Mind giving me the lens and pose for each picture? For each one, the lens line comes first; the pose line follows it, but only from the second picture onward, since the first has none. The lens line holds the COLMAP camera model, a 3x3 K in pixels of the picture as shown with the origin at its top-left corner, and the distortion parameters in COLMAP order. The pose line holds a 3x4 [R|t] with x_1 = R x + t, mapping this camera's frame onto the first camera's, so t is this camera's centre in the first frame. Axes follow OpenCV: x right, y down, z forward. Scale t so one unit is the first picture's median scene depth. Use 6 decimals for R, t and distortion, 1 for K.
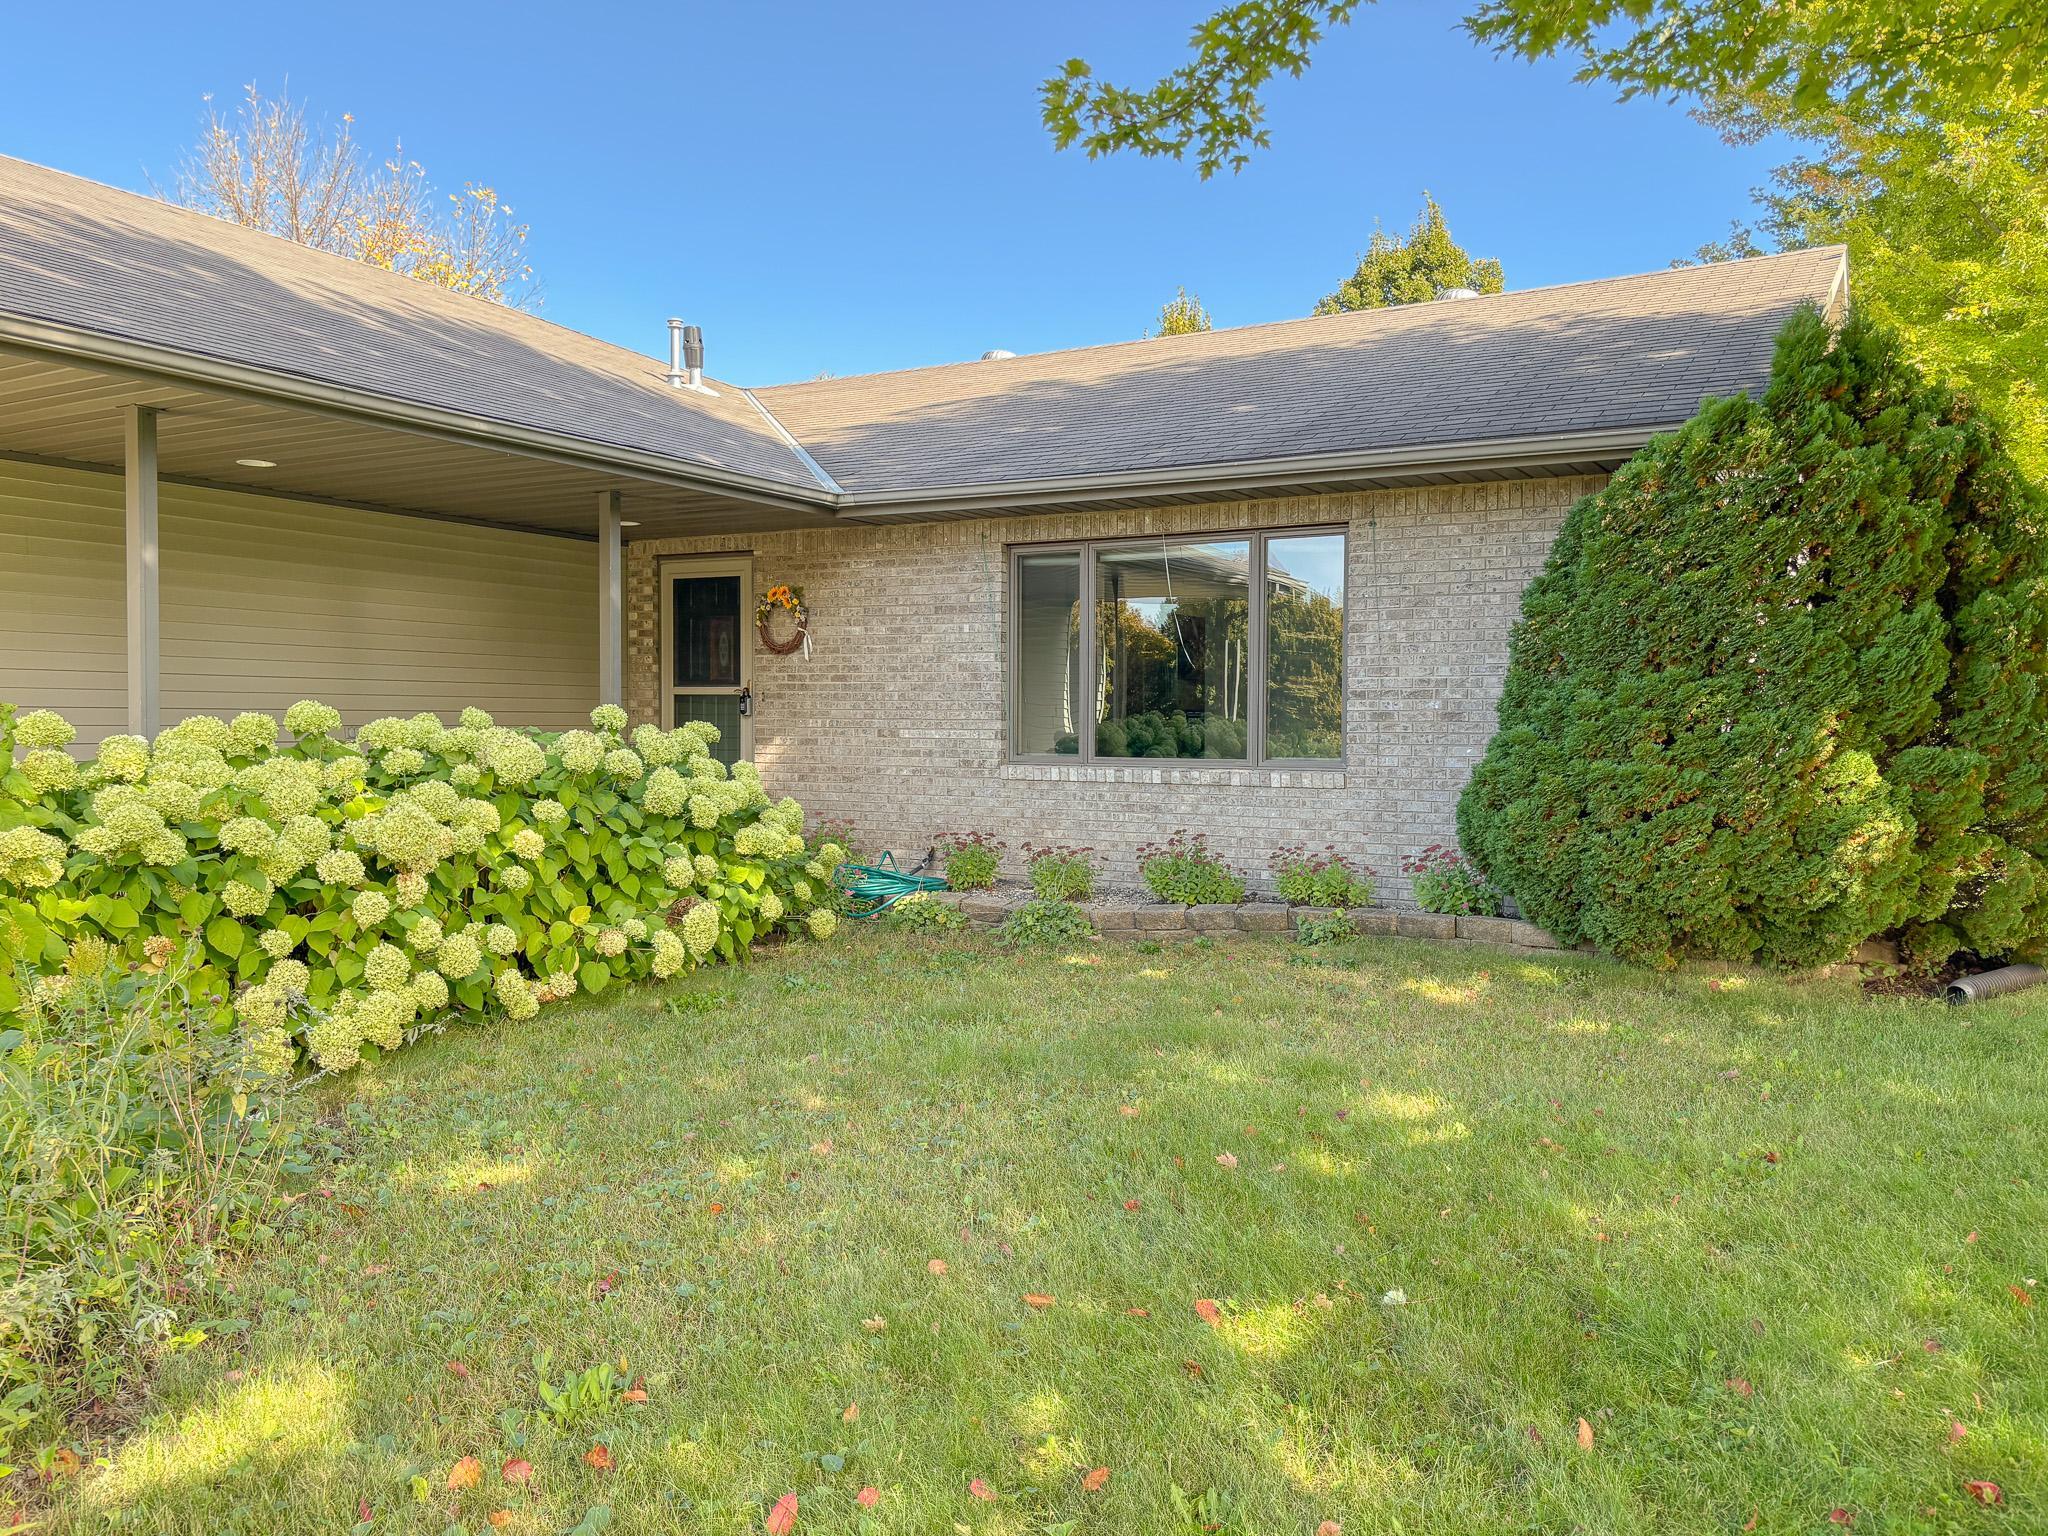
lens RADIAL K [[1582.0, 0, 1024.0], [0, 1582.0, 768.0], [0, 0, 1]] dist [0.042179, -0.008108]
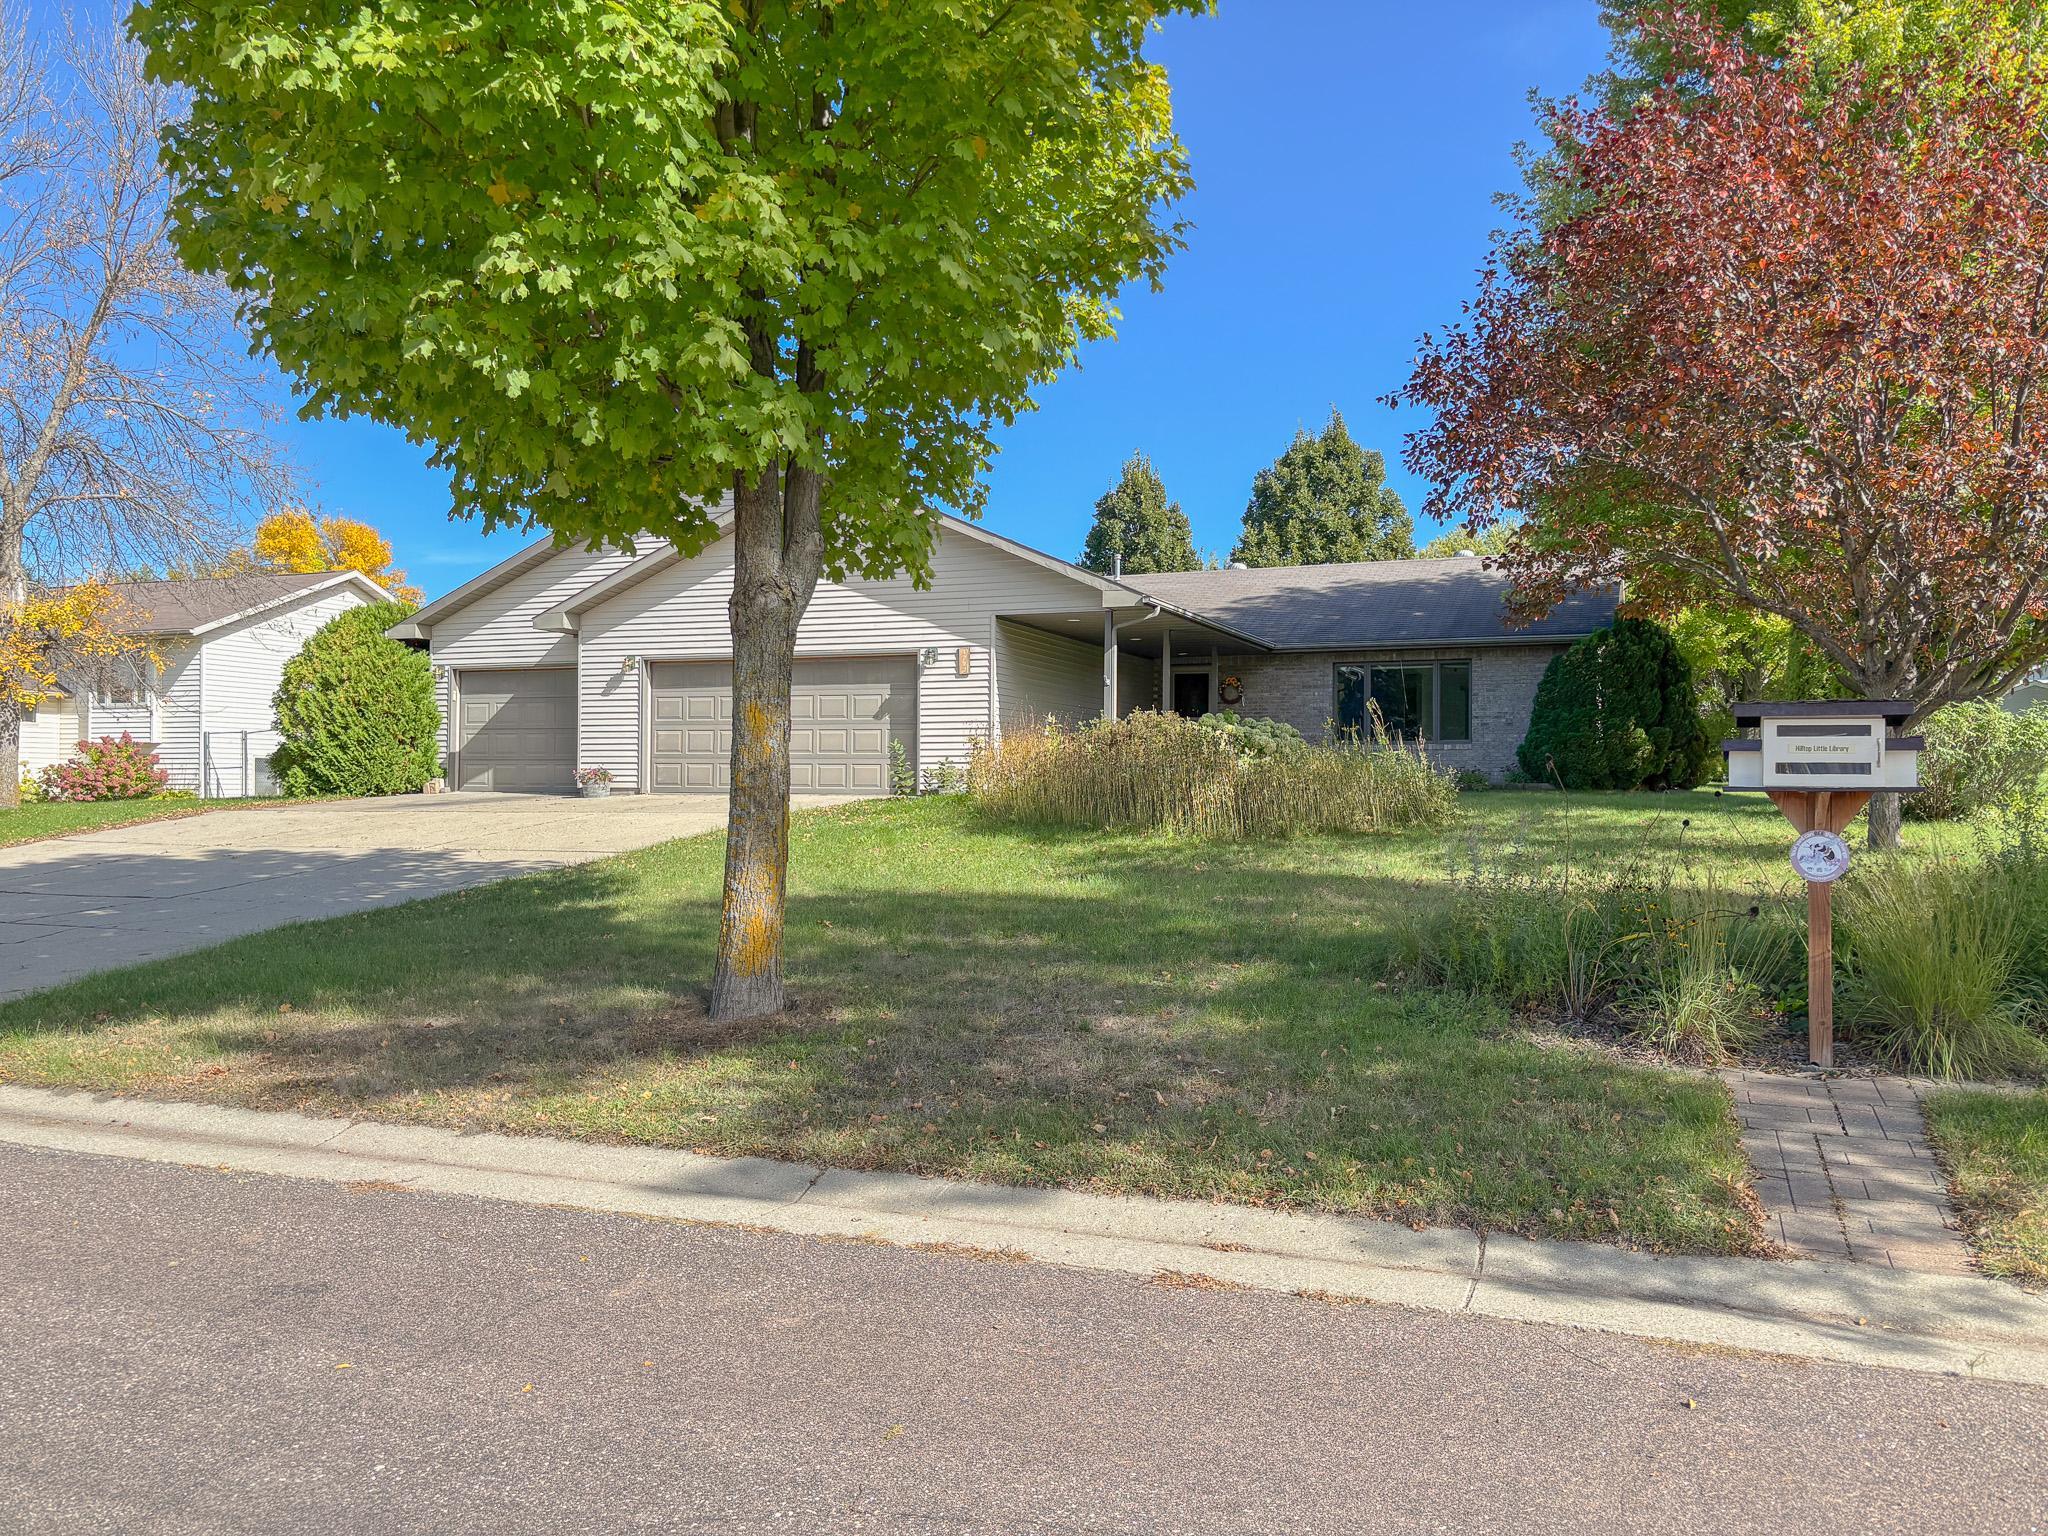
lens RADIAL K [[1625.7, 0, 967.3], [0, 1625.7, 771.9], [0, 0, 1]] dist [0.073460, -0.215575]
pose [[0.993890, 0.002378, 0.110350, -1.032631], [0.002554, 0.999005, -0.044532, 0.182375], [-0.110346, 0.044542, 0.992895, -1.846988]]
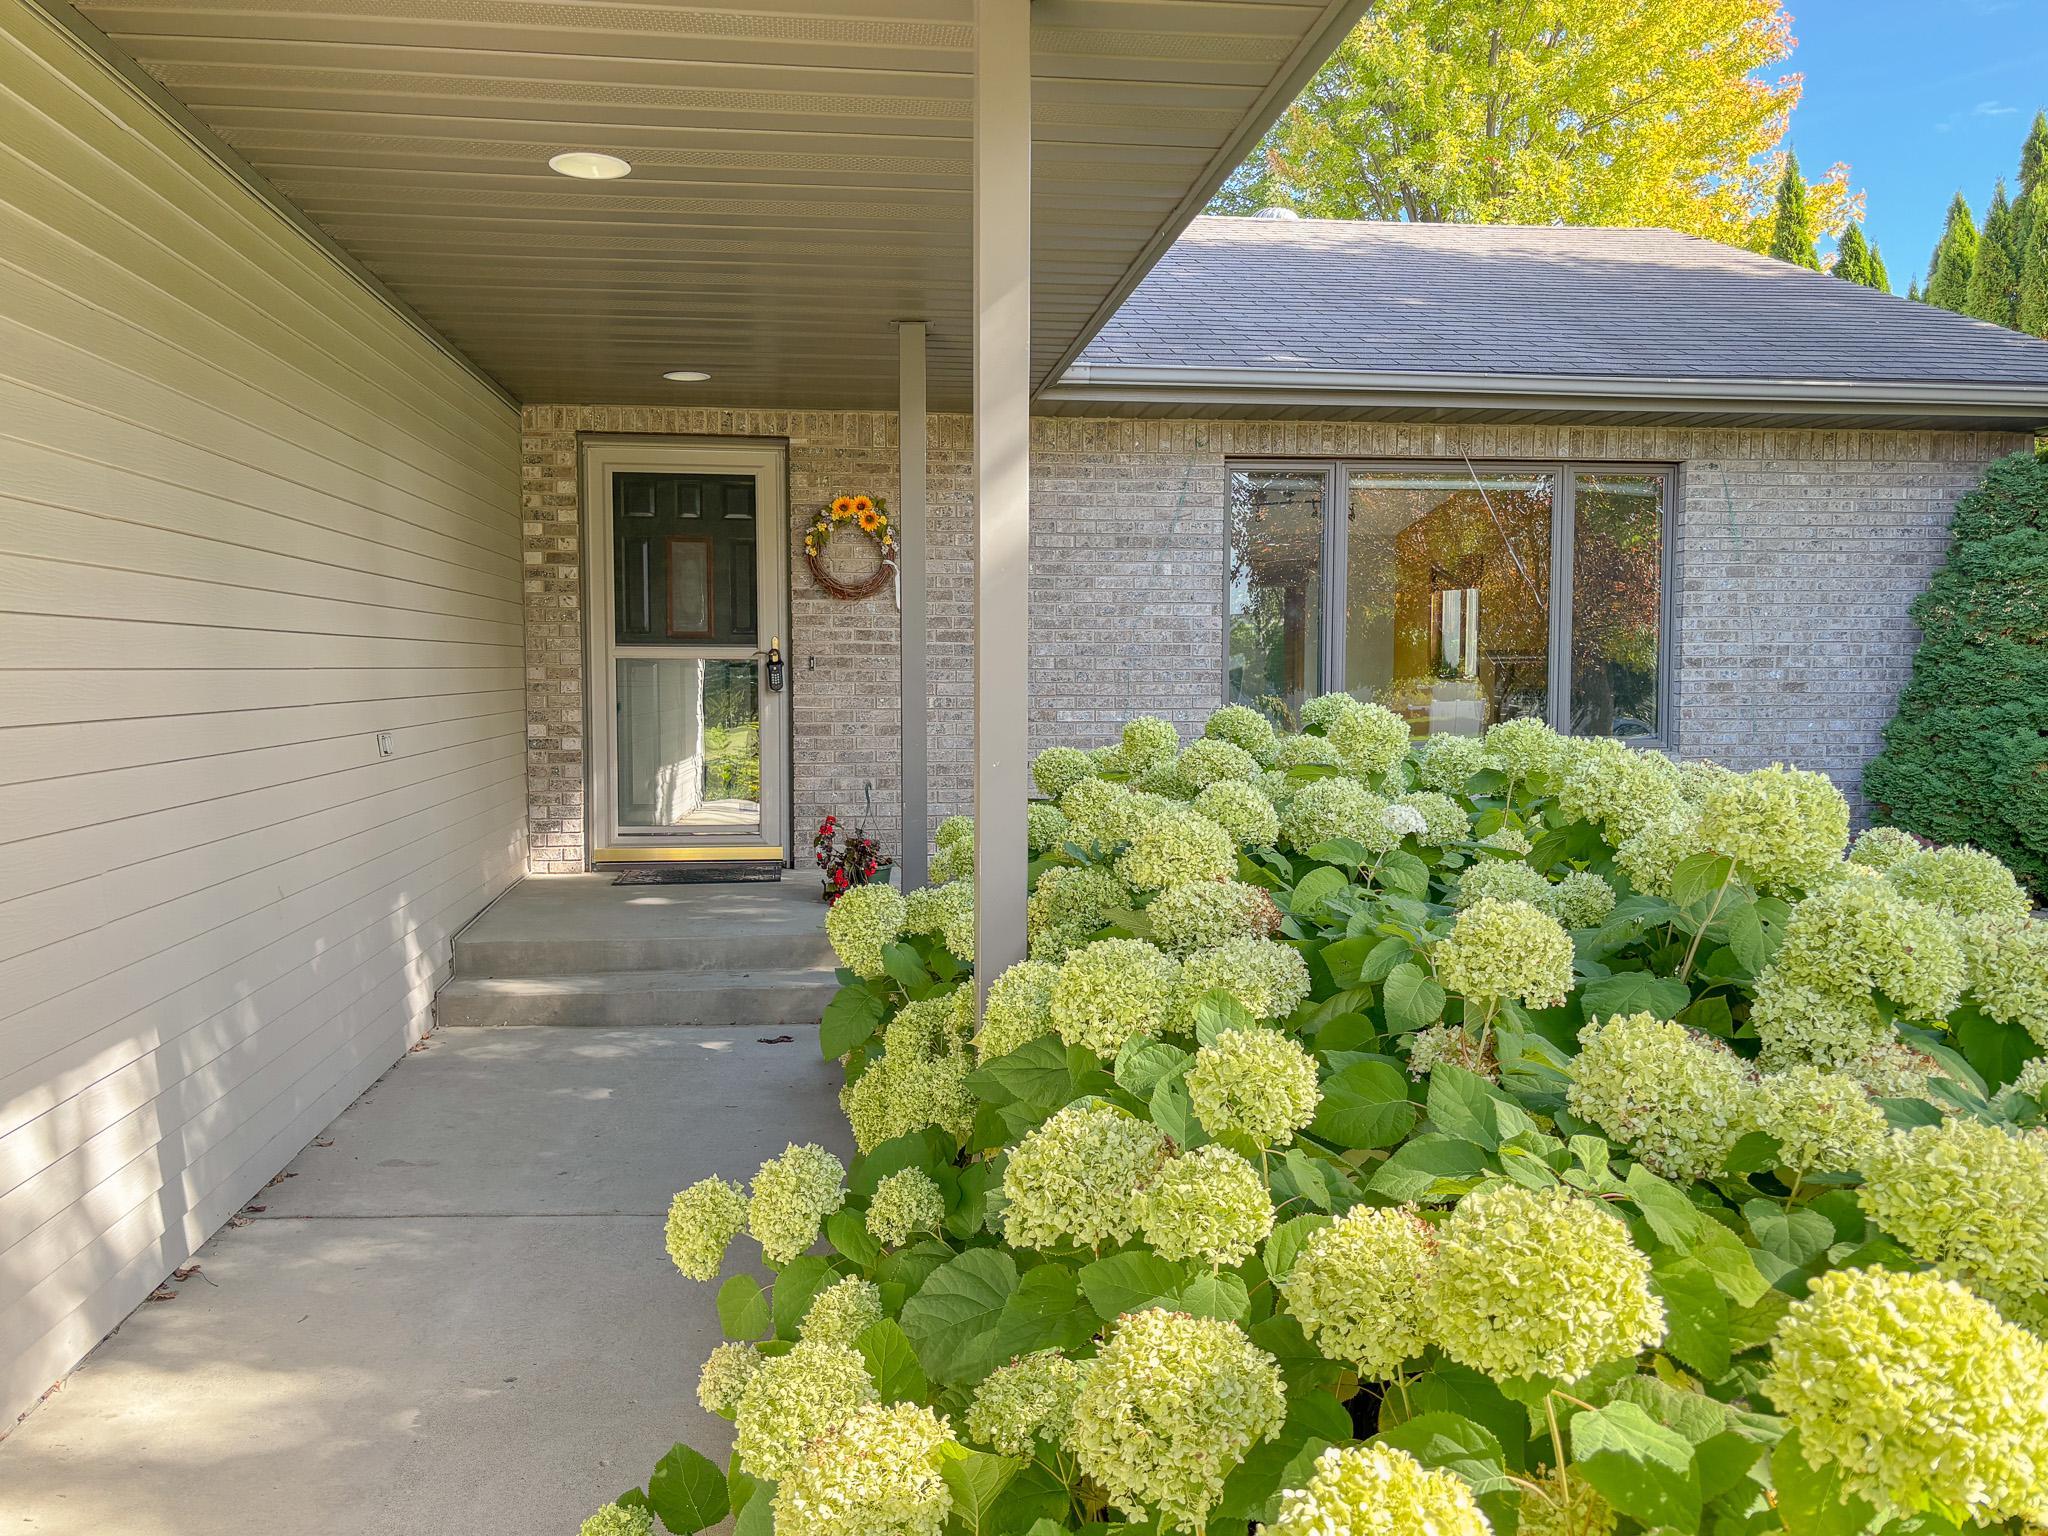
lens RADIAL K [[1616.0, 0, 984.8], [0, 1616.0, 770.8], [0, 0, 1]] dist [0.047349, -0.107070]
pose [[0.796471, -0.046388, 0.602895, -0.621229], [0.022865, 0.998650, 0.046631, -0.036705], [-0.604244, -0.023355, 0.796457, 0.514210]]
